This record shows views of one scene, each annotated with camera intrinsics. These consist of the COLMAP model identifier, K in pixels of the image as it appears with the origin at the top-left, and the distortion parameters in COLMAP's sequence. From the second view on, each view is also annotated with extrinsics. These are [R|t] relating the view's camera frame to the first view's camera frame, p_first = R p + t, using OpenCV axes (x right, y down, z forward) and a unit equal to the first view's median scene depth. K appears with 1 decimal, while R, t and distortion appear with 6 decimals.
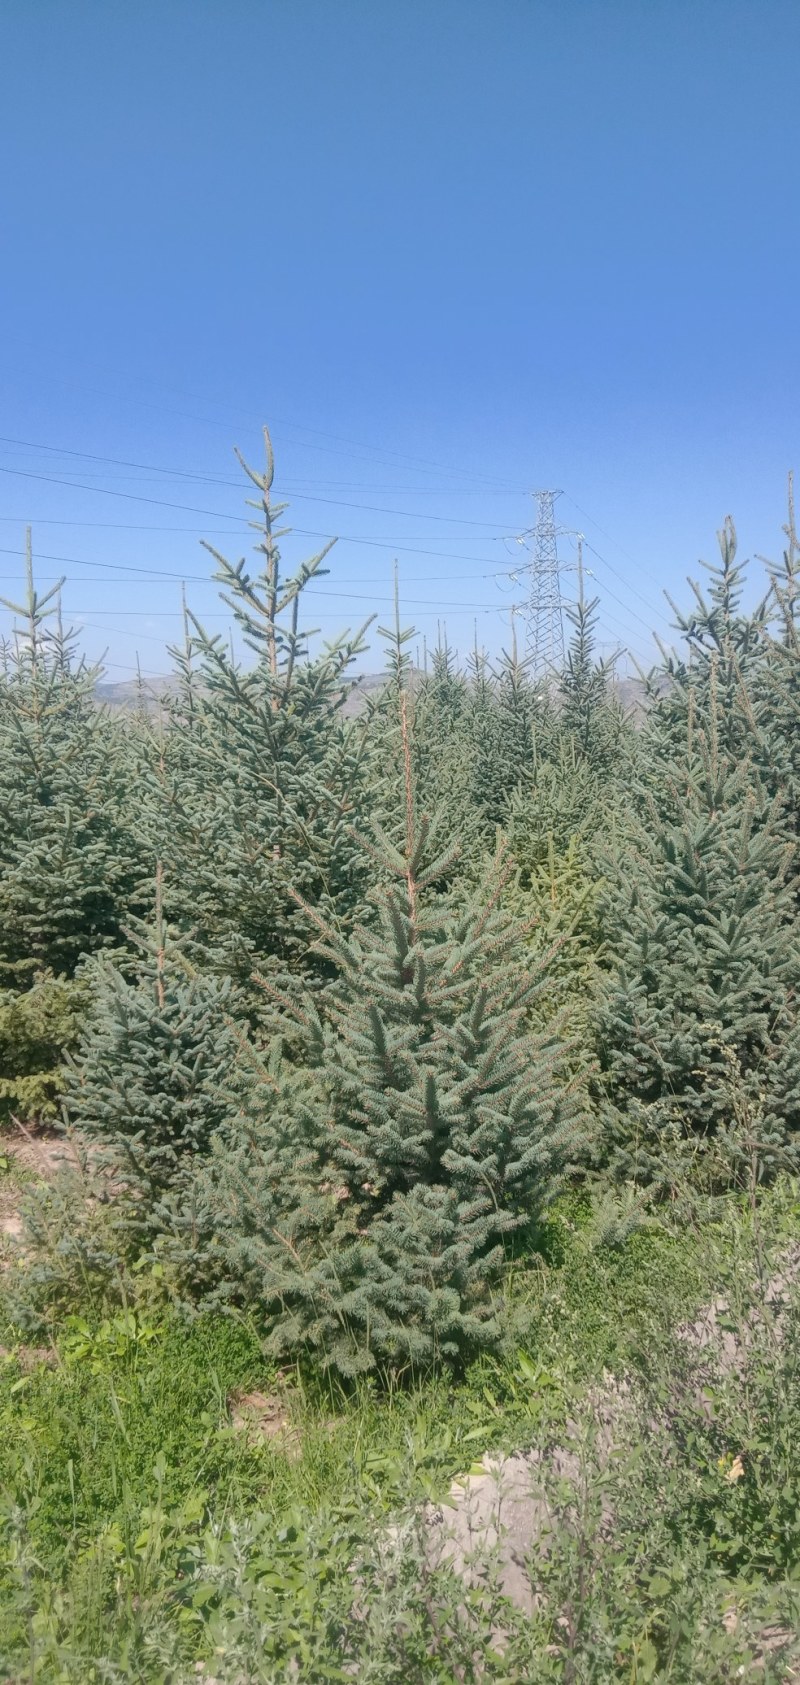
lens RADIAL K [[1345.3, 0, 412.5], [0, 1345.3, 834.0], [0, 0, 1]] dist [0.064087, -0.018460]
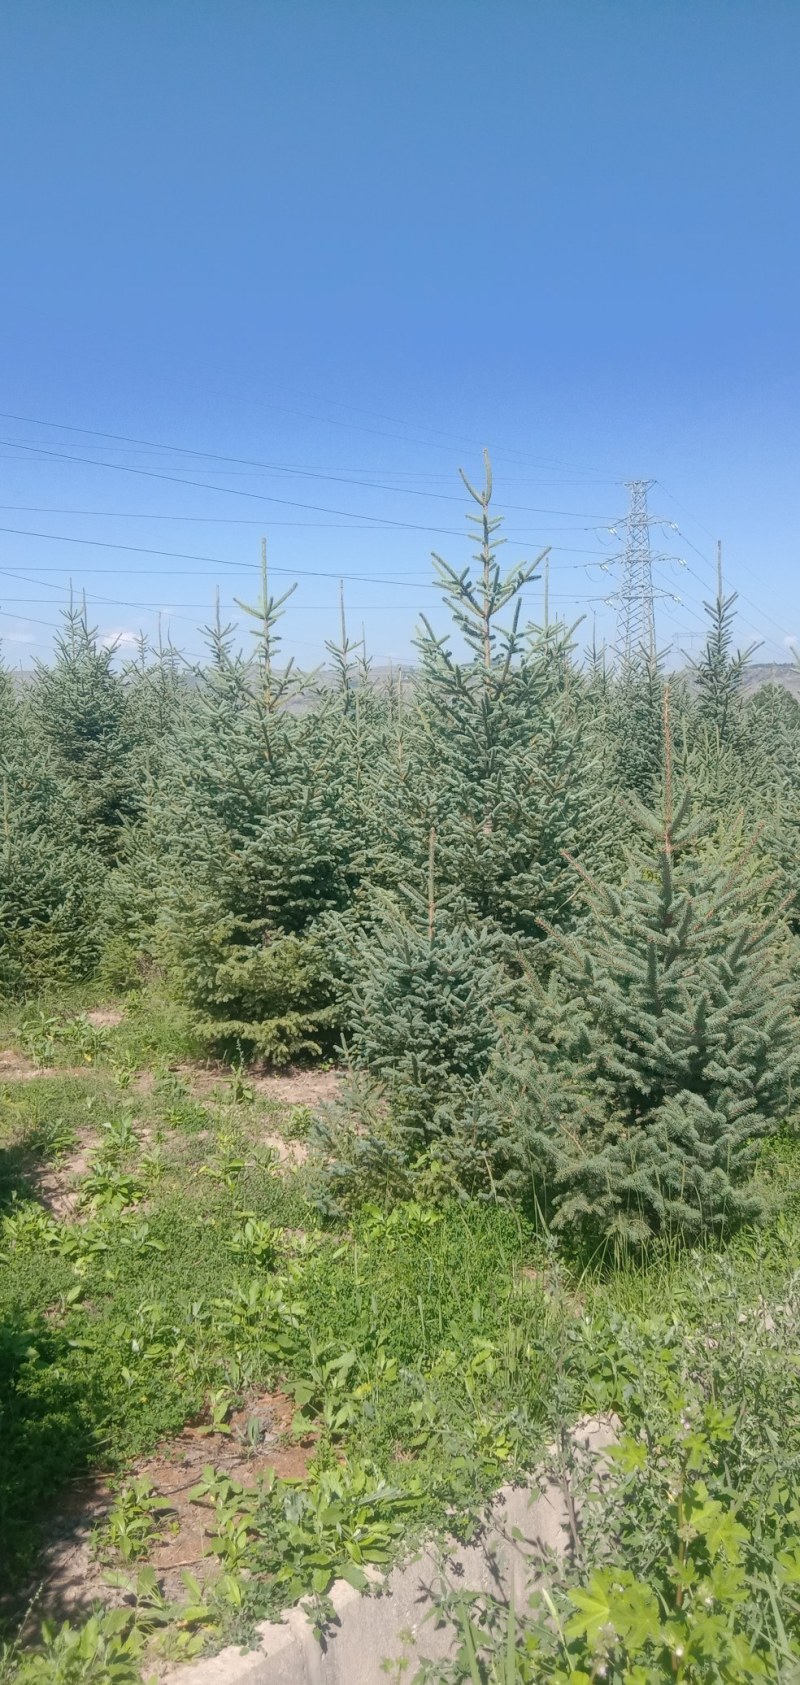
lens RADIAL K [[1345.3, 0, 385.5], [0, 1345.3, 847.9], [0, 0, 1]] dist [0.064087, -0.018460]
pose [[0.997055, 0.008652, -0.076196, -0.103394], [-0.007378, 0.999828, 0.016987, 0.013261], [0.076330, -0.016375, 0.996948, -0.138412]]
